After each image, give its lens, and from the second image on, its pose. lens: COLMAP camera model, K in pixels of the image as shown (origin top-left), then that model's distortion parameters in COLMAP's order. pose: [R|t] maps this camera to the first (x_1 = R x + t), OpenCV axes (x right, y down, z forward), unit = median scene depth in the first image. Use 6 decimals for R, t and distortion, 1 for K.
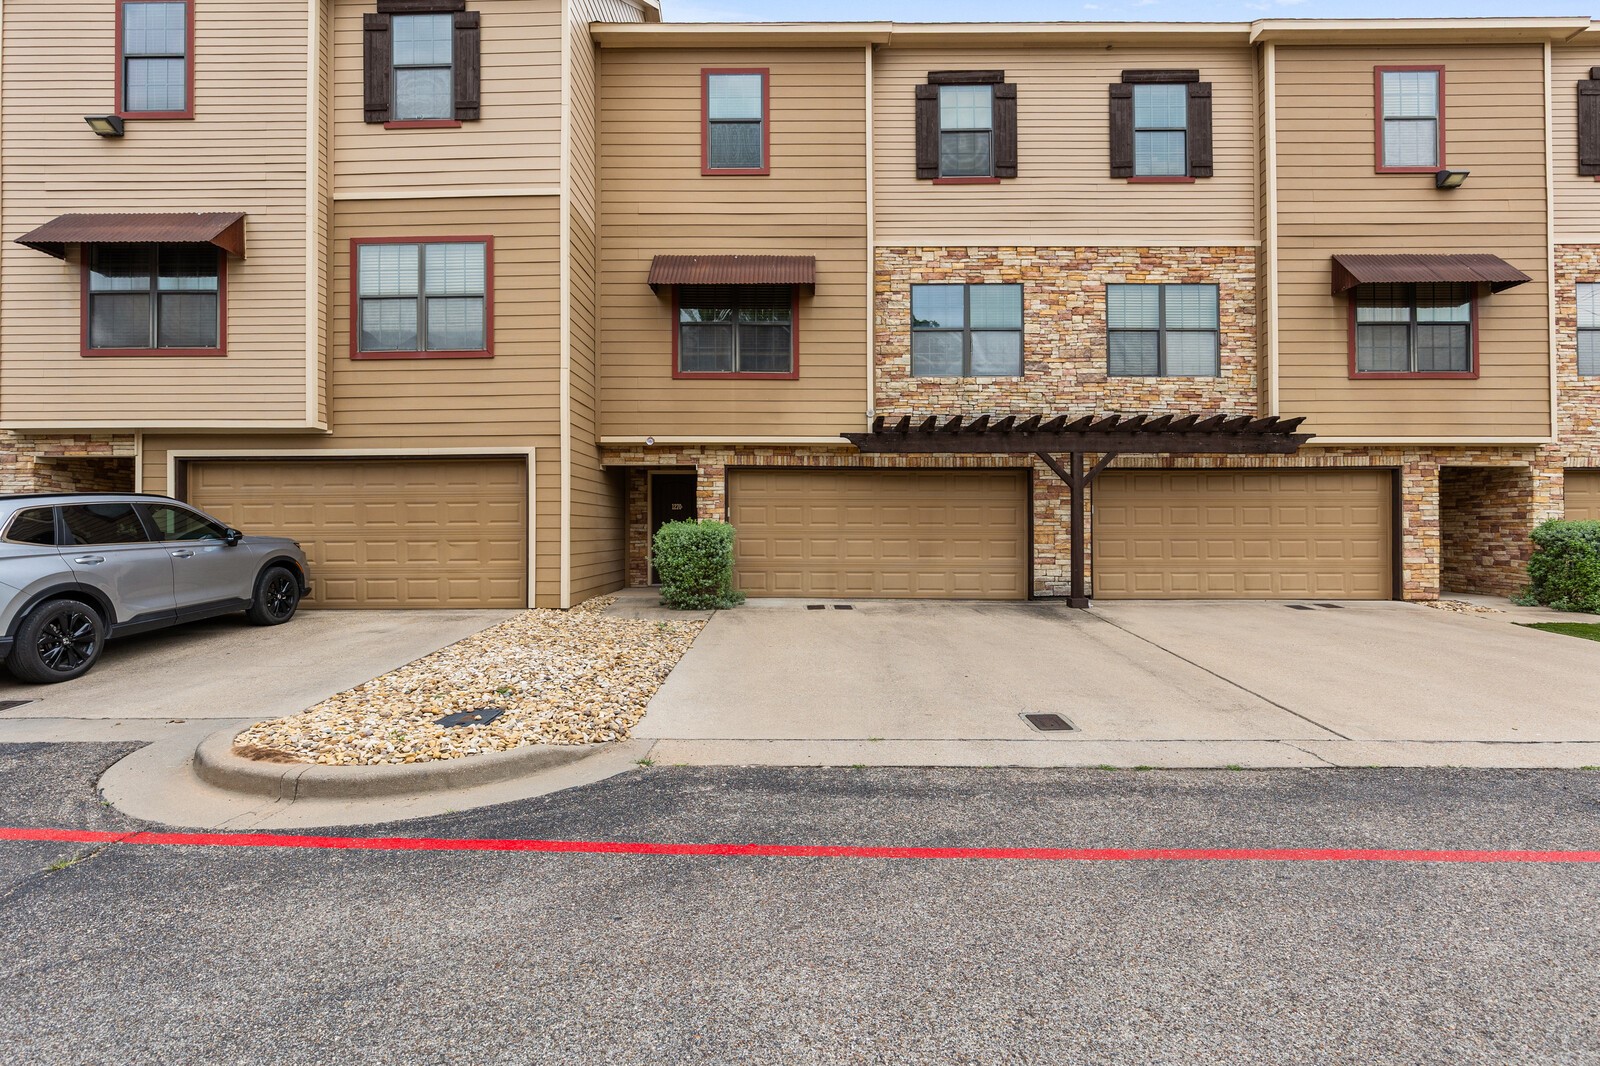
lens RADIAL K [[775.0, 0, 800.0], [0, 775.0, 533.0], [0, 0, 1]] dist [-0.010796, -0.000005]
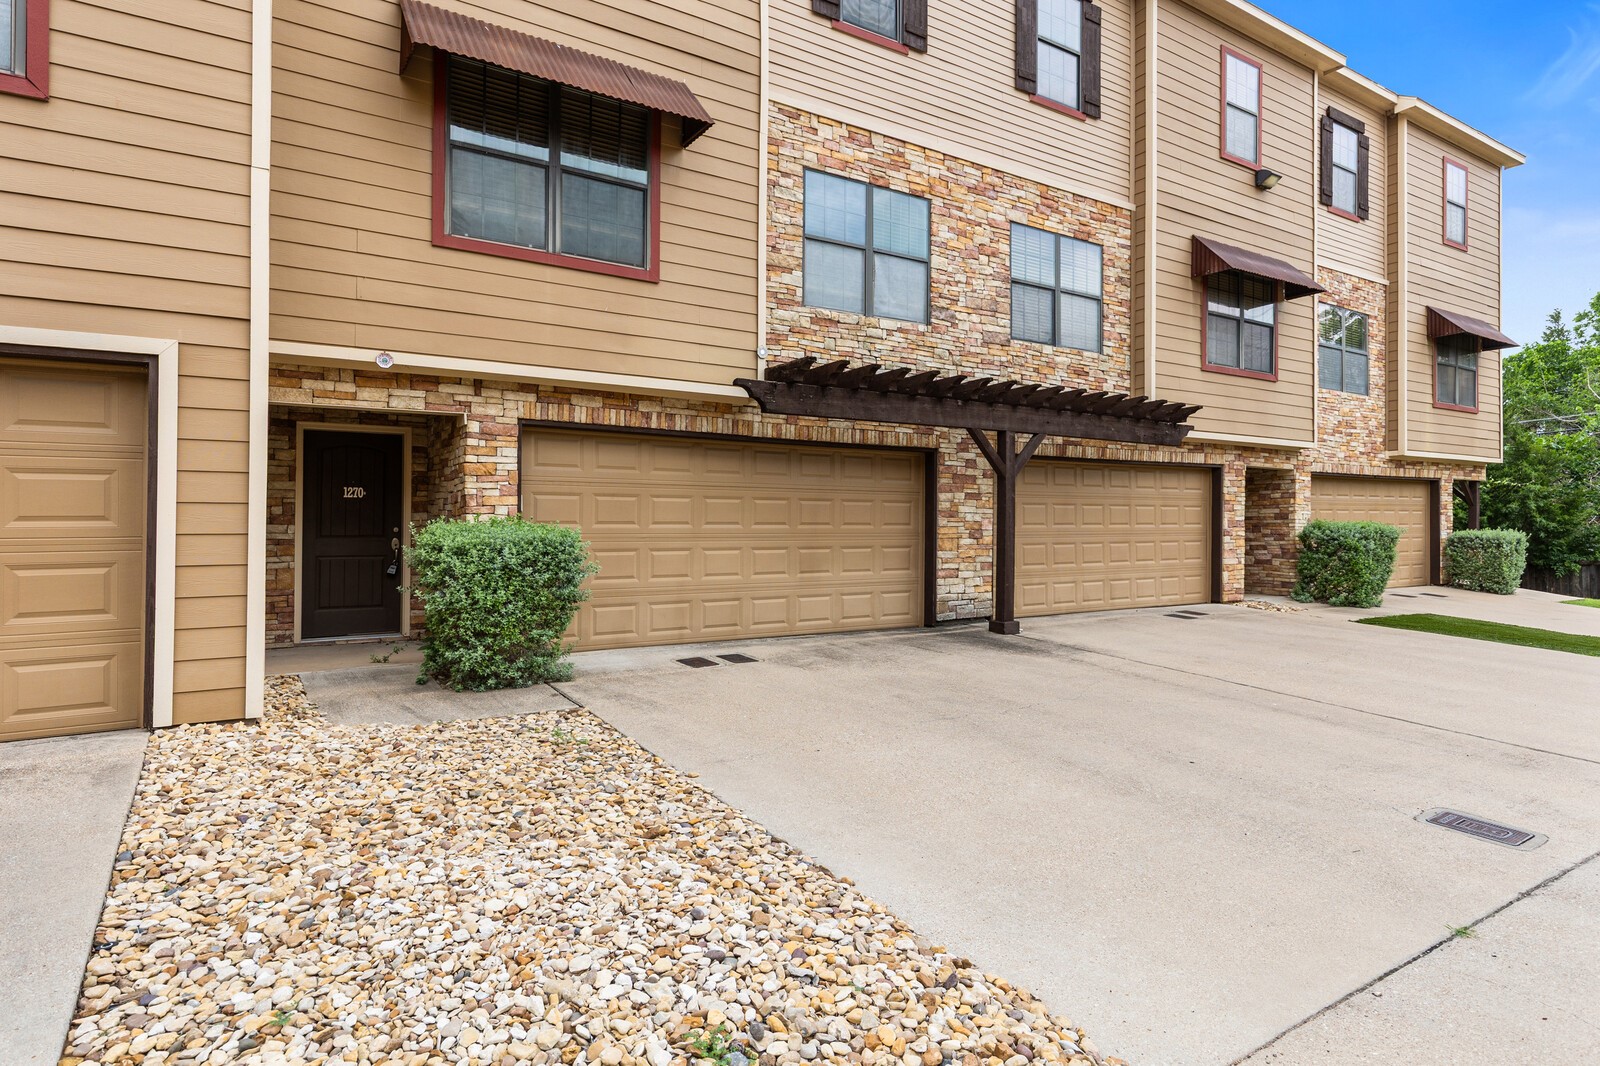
lens RADIAL K [[906.9, 0, 801.7], [0, 906.9, 526.3], [0, 0, 1]] dist [0.002140, 0.001117]
pose [[0.819018, -0.001492, 0.573766, -0.311697], [0.006679, 0.999954, -0.006934, -0.004822], [-0.573729, 0.009512, 0.818990, 0.363082]]
